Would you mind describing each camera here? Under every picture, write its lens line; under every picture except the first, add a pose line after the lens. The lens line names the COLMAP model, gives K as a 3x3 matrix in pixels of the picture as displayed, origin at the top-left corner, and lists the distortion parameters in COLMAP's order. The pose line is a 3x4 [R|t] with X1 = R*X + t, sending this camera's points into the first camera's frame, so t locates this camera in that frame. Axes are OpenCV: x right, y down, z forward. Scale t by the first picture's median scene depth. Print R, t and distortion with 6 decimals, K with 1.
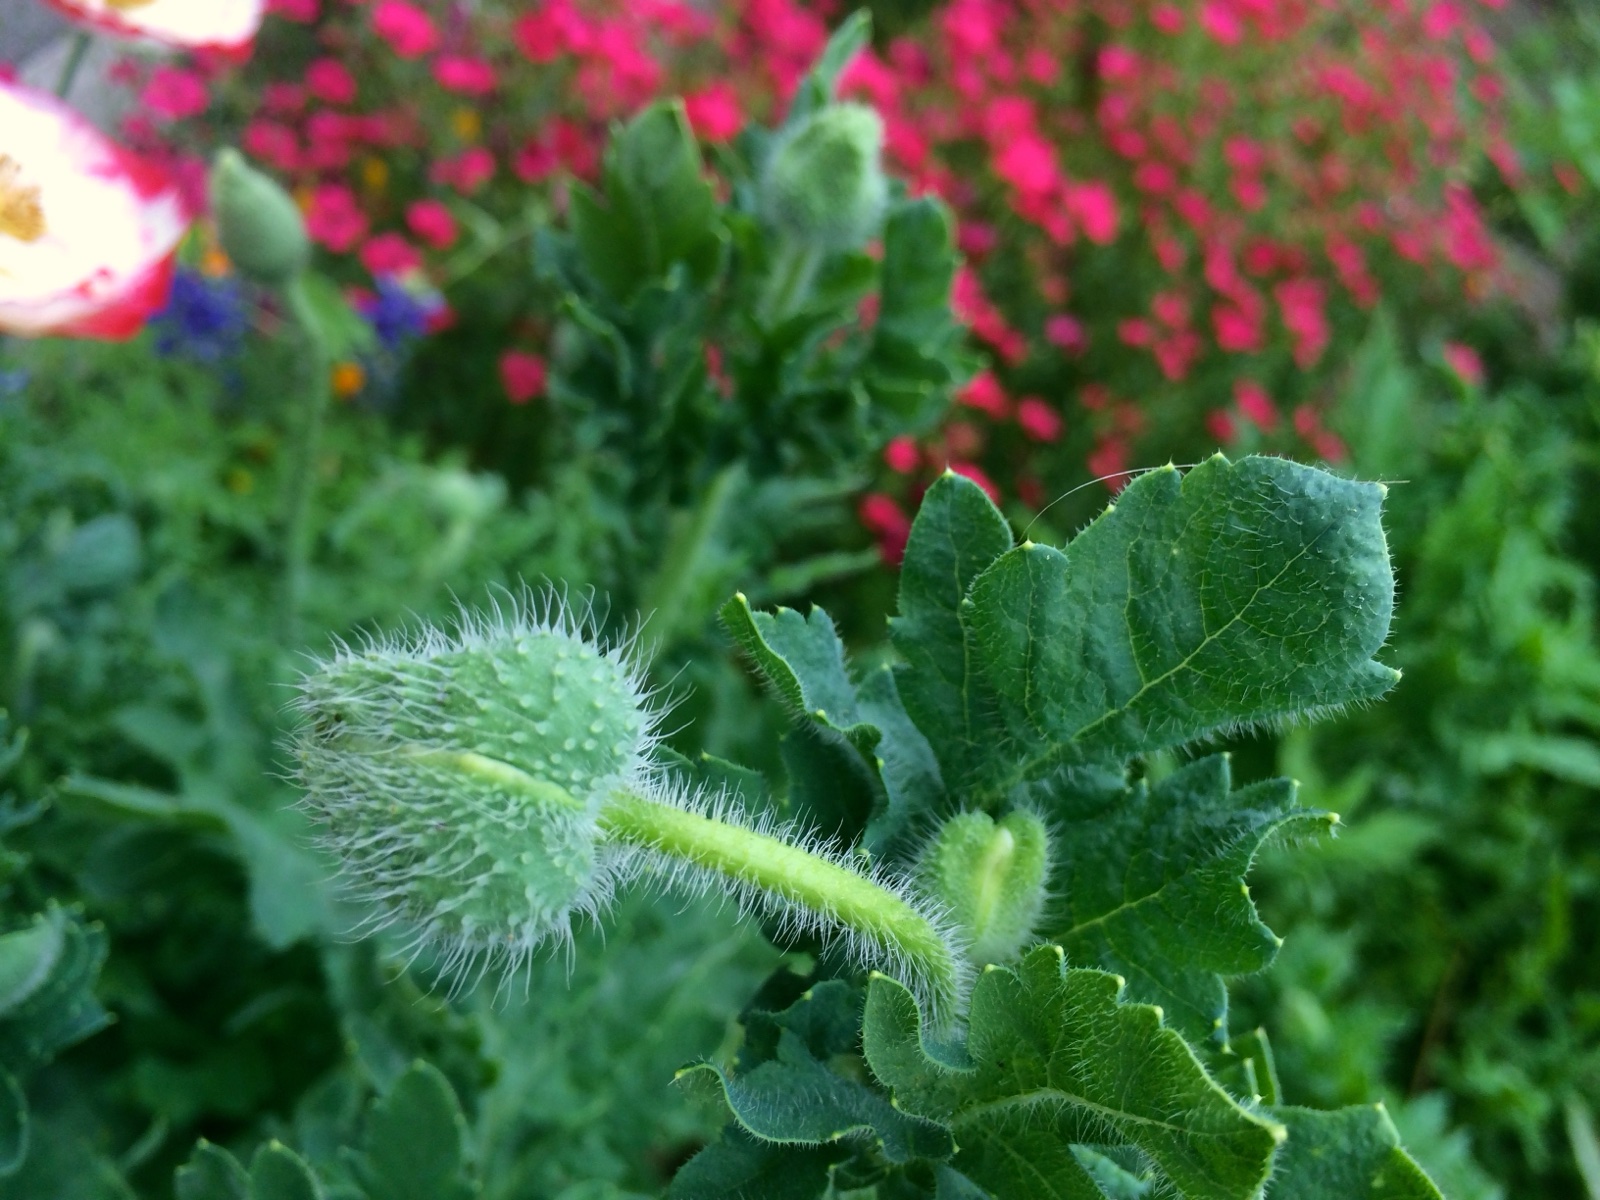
lens RADIAL K [[1380.6, 0, 800.0], [0, 1380.6, 600.0], [0, 0, 1]] dist [0.055758, -0.125154]
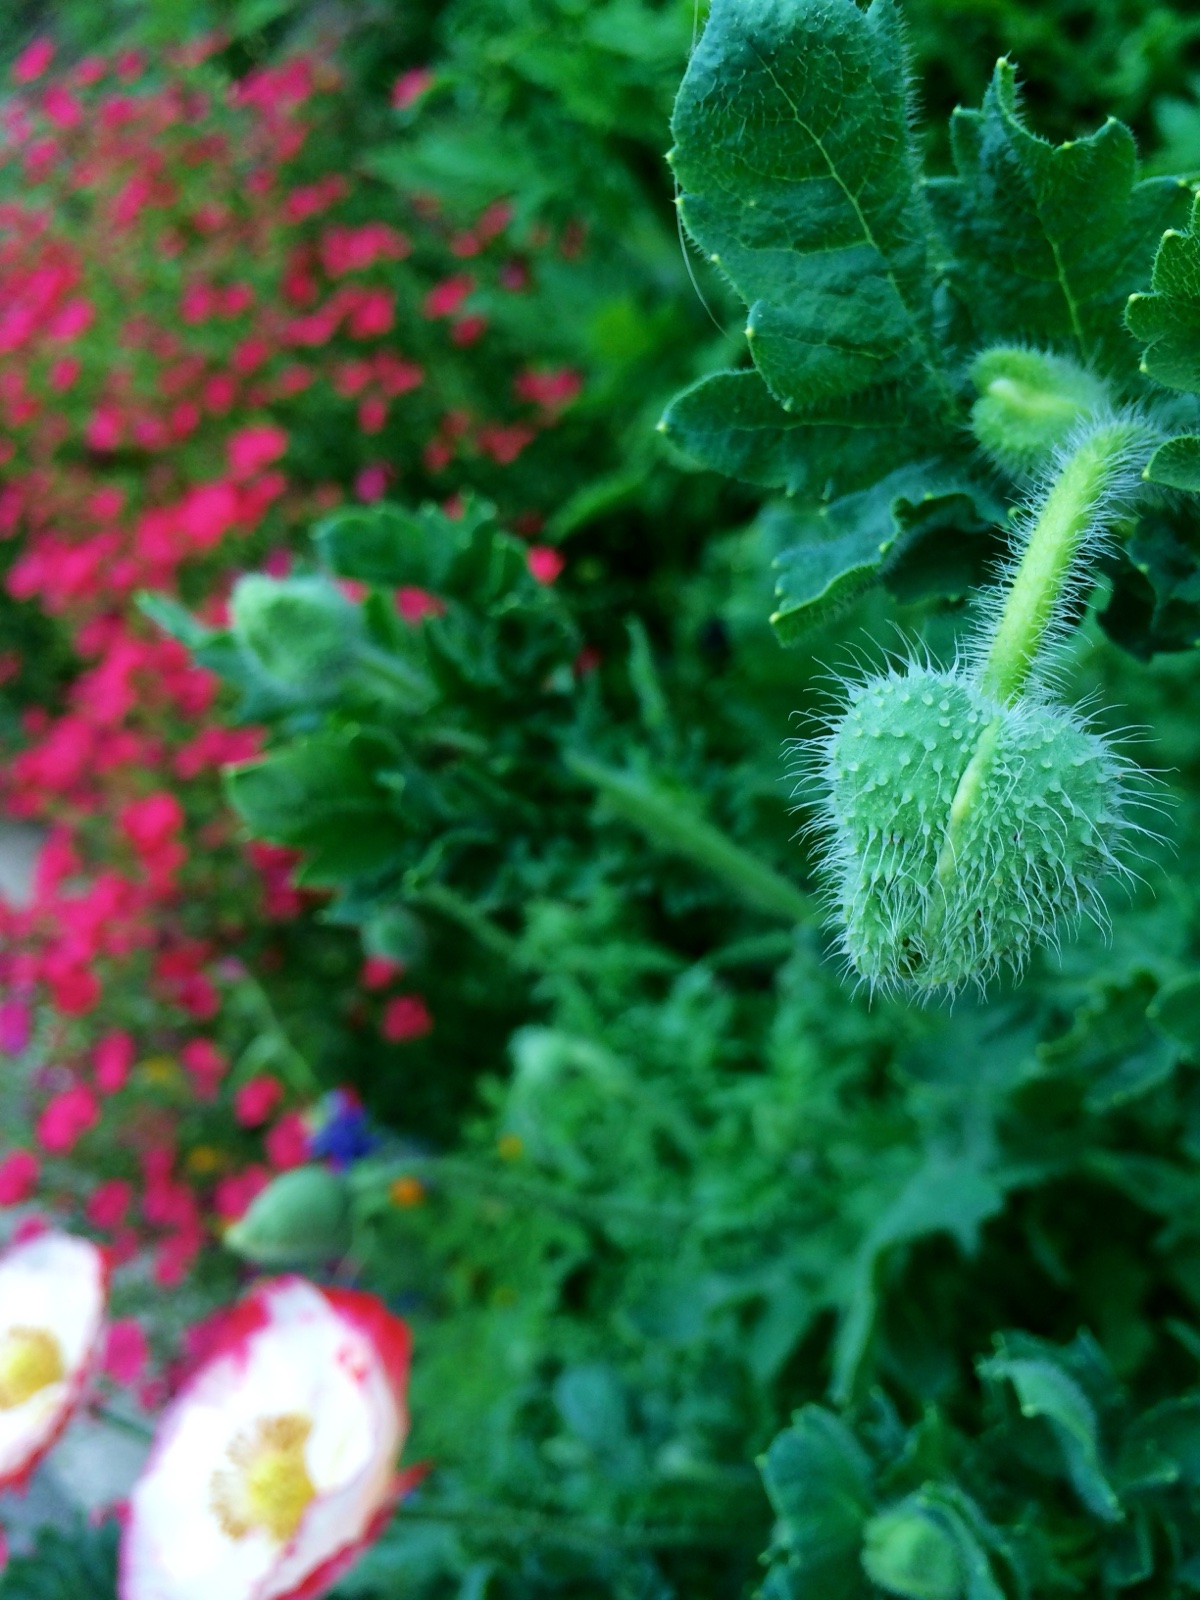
lens RADIAL K [[1380.6, 0, 600.0], [0, 1380.6, 800.0], [0, 0, 1]] dist [0.055758, -0.125154]
pose [[0.024080, -0.999602, -0.014695, -0.165437], [0.999672, 0.024206, -0.008422, -0.121337], [0.008774, -0.014487, 0.999857, -0.084468]]
